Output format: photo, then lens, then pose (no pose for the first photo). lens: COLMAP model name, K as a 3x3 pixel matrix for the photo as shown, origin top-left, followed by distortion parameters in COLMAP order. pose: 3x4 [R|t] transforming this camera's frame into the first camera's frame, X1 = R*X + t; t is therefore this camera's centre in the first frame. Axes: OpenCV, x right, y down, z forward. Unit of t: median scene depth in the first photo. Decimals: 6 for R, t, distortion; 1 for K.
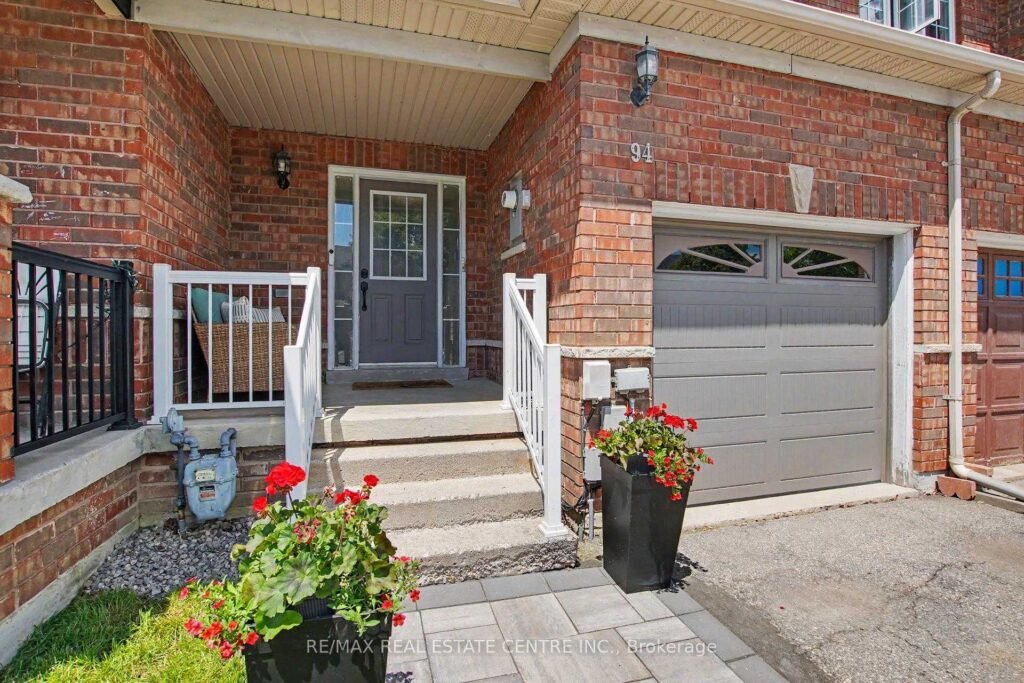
lens RADIAL K [[510.4, 0, 512.5], [0, 510.4, 327.7], [0, 0, 1]] dist [-0.023381, 0.000089]
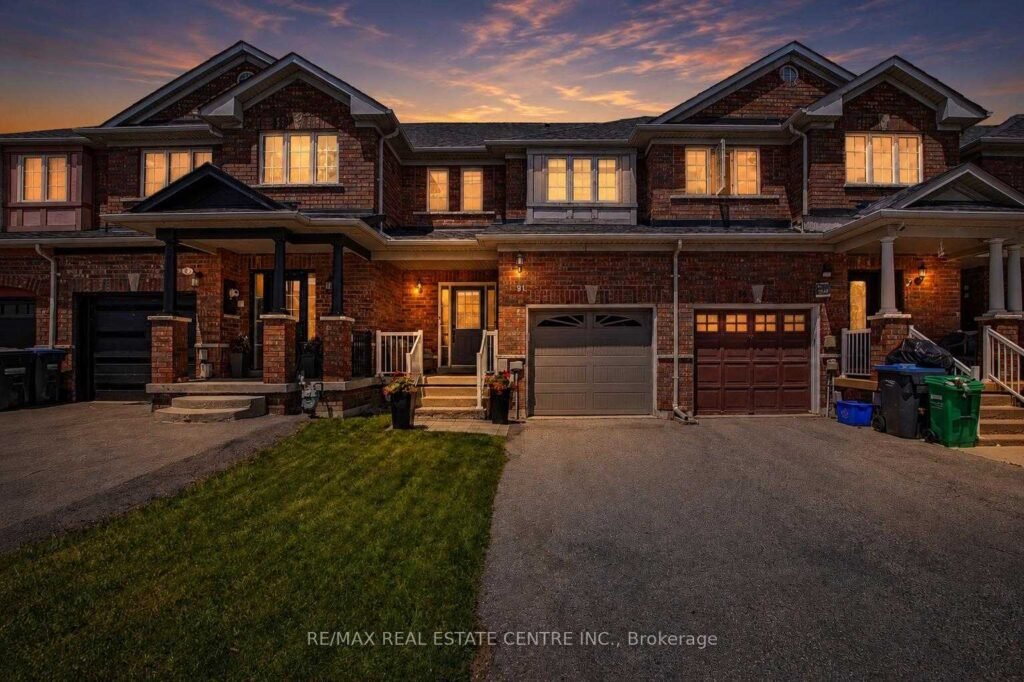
lens RADIAL K [[479.6, 0, 516.2], [0, 479.6, 343.7], [0, 0, 1]] dist [-0.023344, 0.000044]
pose [[0.950490, -0.009151, -0.310620, 1.076544], [0.003017, 0.999791, -0.020224, 0.029901], [0.310740, 0.018286, 0.950319, -1.608675]]
